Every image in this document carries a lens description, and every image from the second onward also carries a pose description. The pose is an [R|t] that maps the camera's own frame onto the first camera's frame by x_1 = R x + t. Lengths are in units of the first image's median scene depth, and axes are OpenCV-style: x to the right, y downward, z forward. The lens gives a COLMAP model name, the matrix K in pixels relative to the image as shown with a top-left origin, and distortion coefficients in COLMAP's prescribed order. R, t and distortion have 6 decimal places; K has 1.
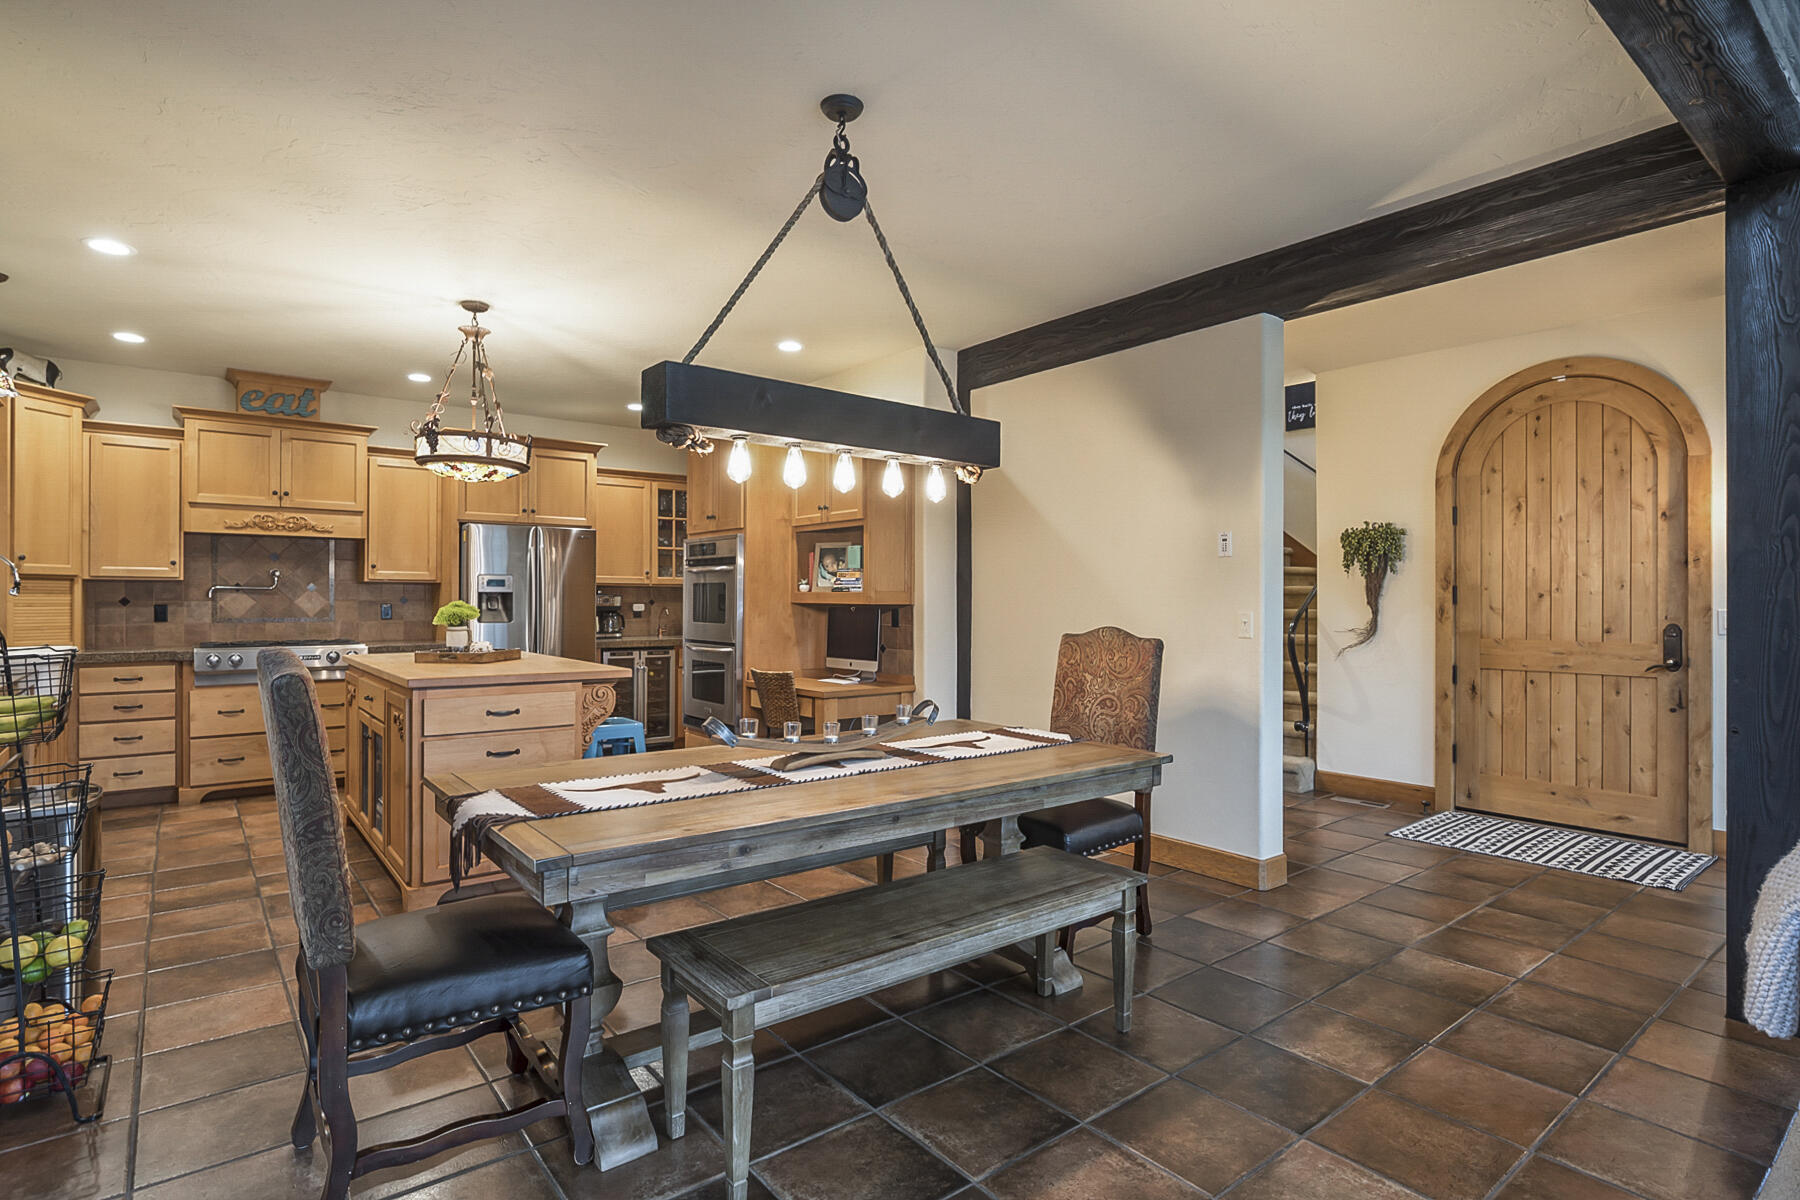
lens RADIAL K [[914.1, 0, 915.0], [0, 914.1, 598.5], [0, 0, 1]] dist [-0.022849, 0.009637]
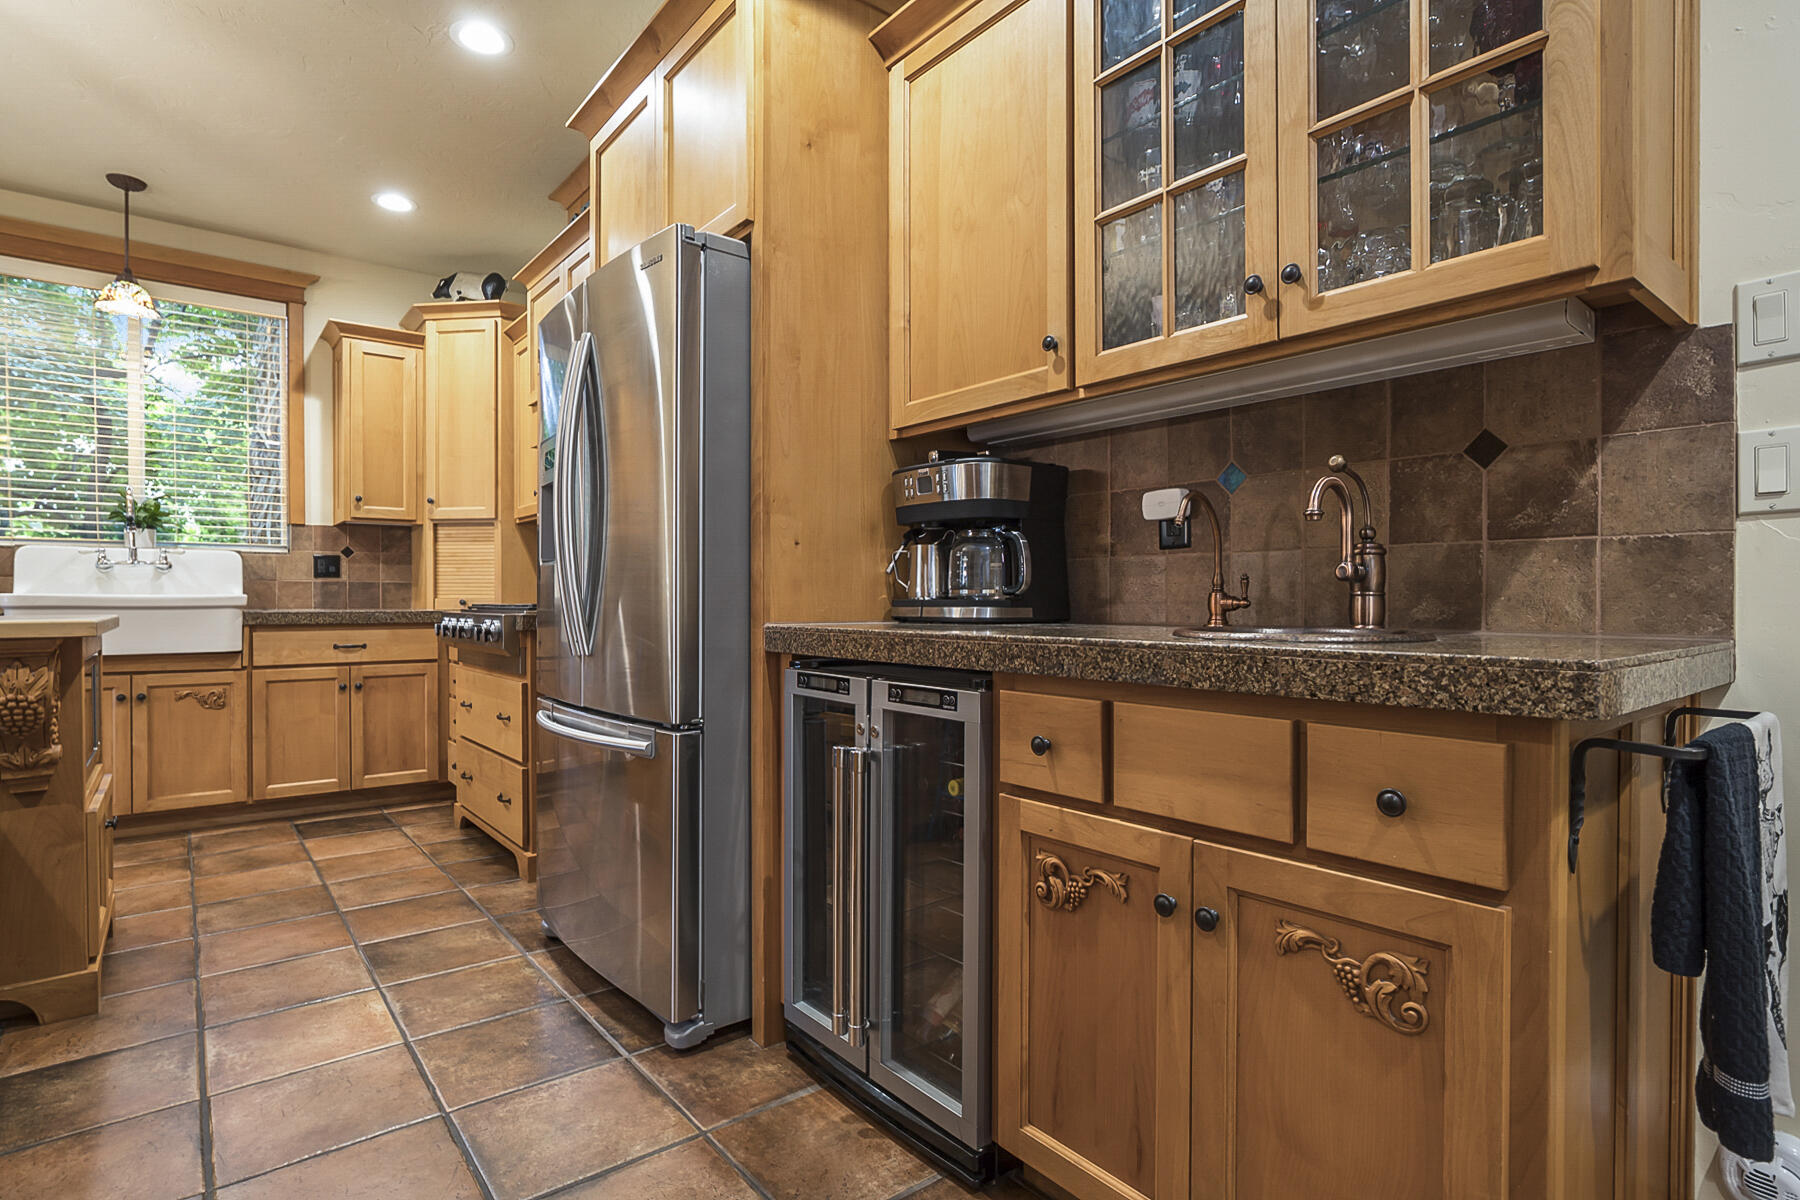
lens RADIAL K [[914.1, 0, 912.5], [0, 914.1, 602.4], [0, 0, 1]] dist [-0.022849, 0.009637]
pose [[-0.003961, 0.001119, -0.999992, -0.082778], [0.003220, 0.999994, 0.001106, 0.048491], [0.999987, -0.003215, -0.003965, 1.293085]]
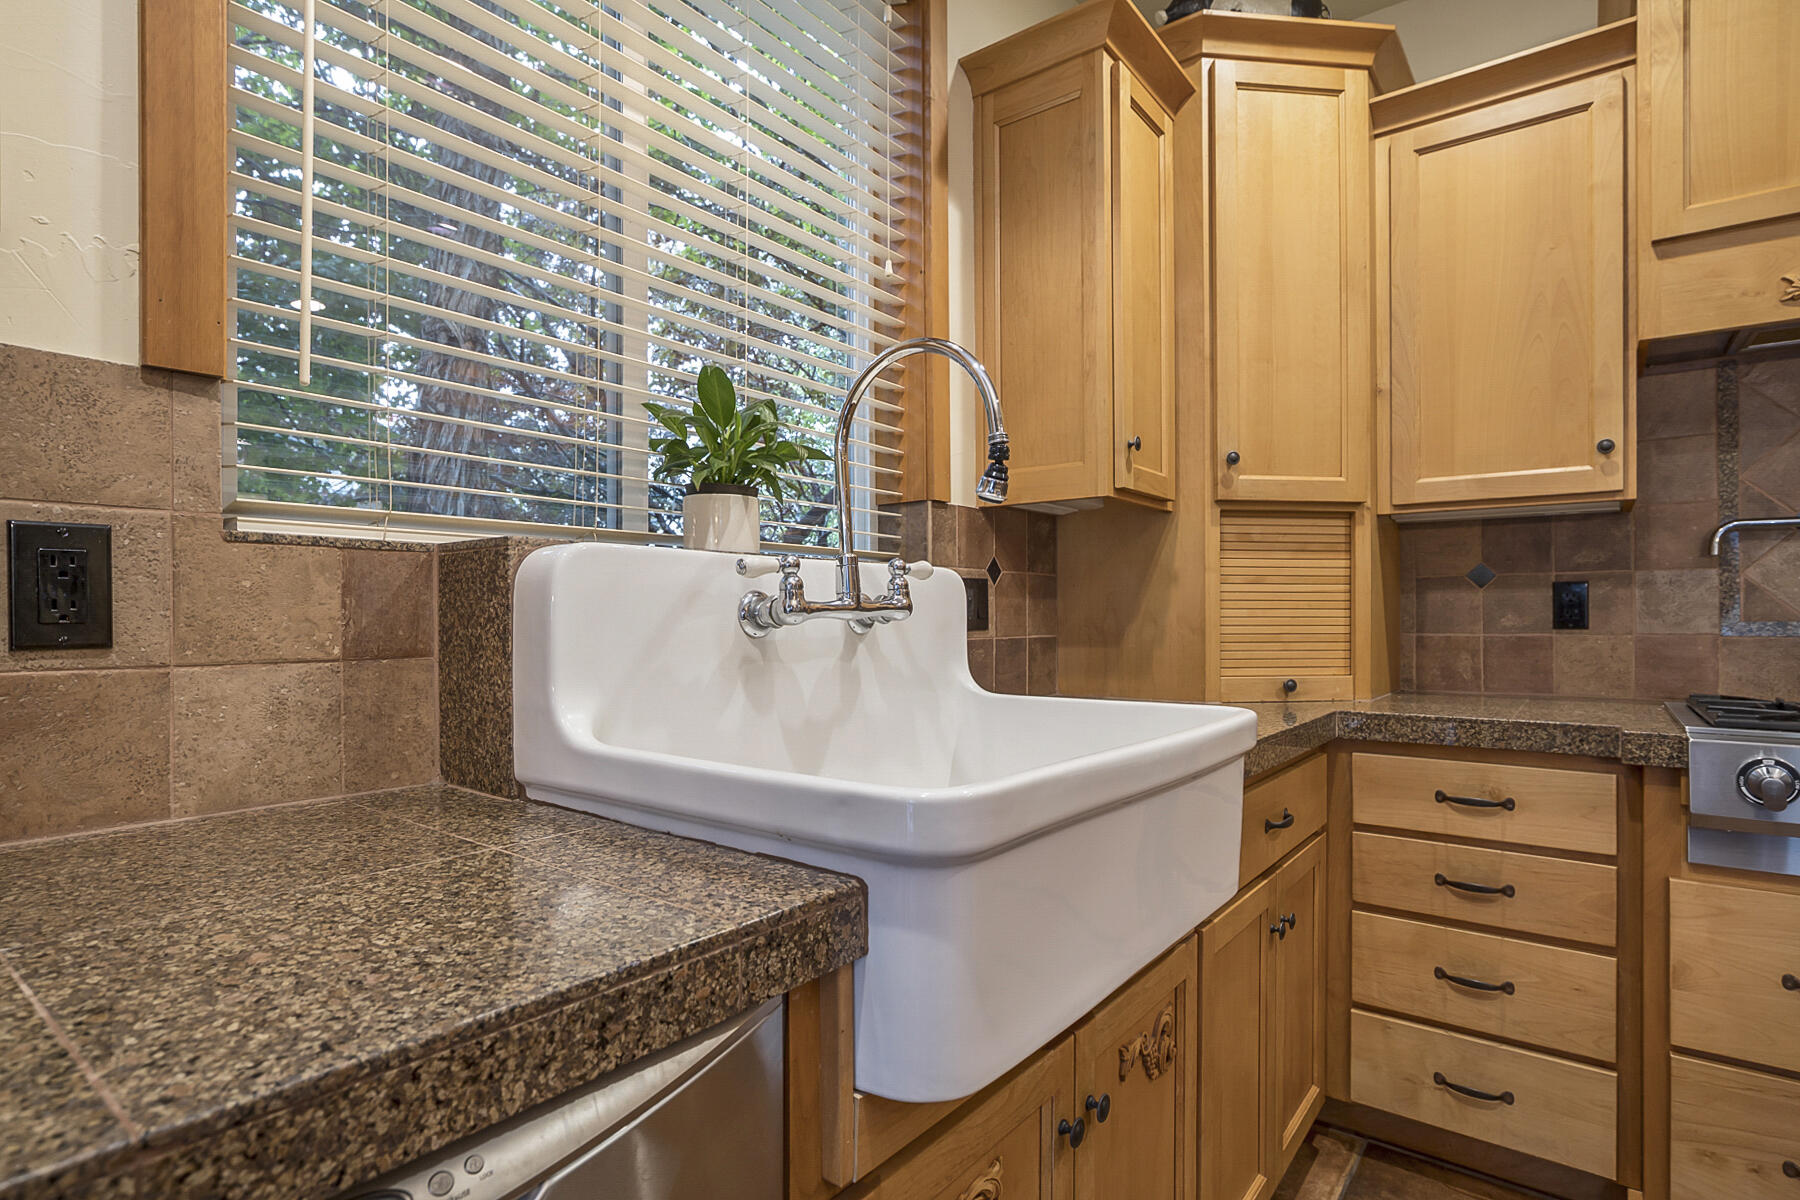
lens RADIAL K [[914.1, 0, 892.4], [0, 914.1, 613.4], [0, 0, 1]] dist [-0.022849, 0.009637]
pose [[0.227201, -0.002307, -0.973845, -0.556130], [0.003439, 0.999993, -0.001567, 0.019825], [0.973842, -0.002993, 0.227208, 0.668830]]
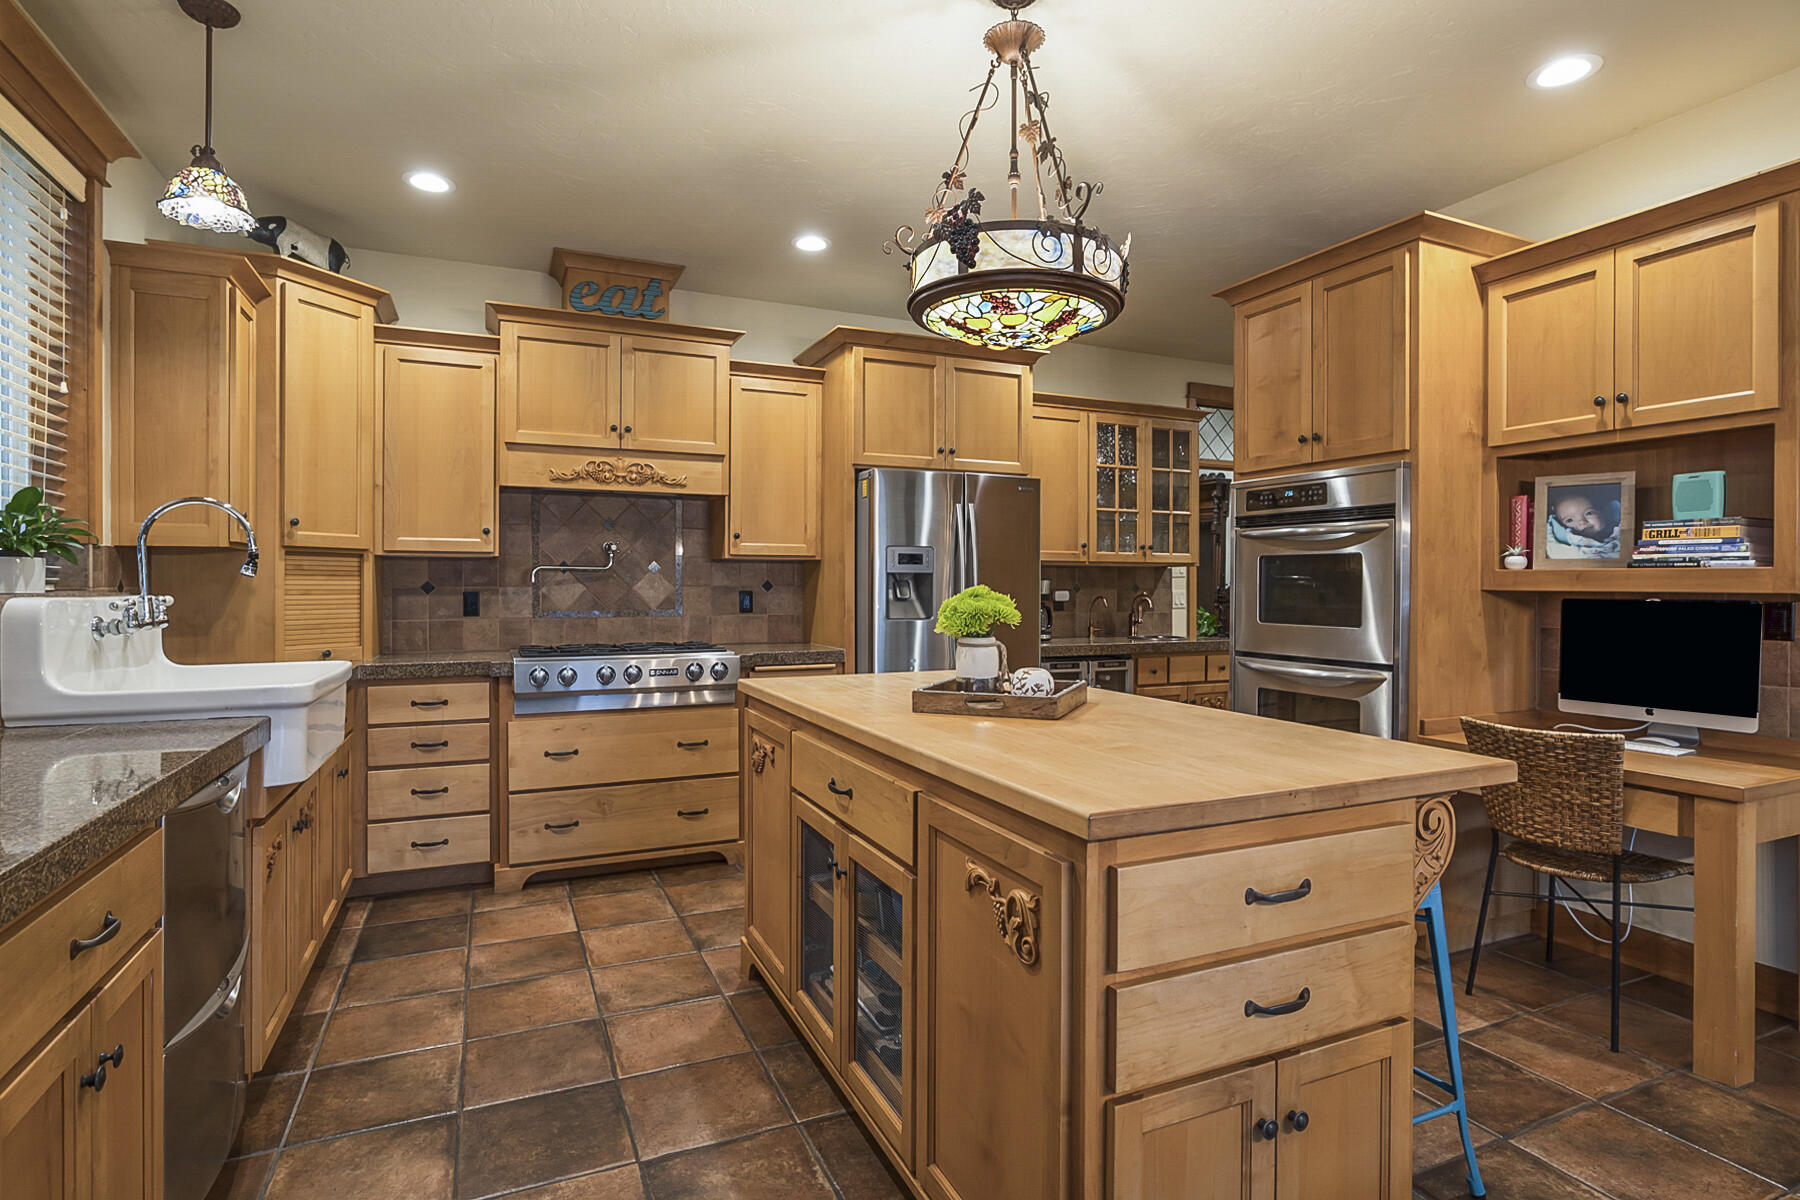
lens RADIAL K [[914.1, 0, 903.7], [0, 914.1, 586.5], [0, 0, 1]] dist [-0.022849, 0.009637]
pose [[0.967867, -0.000165, -0.251462, -0.334030], [0.000670, 0.999998, 0.001923, 0.001496], [0.251461, -0.002030, 0.967865, 0.403608]]
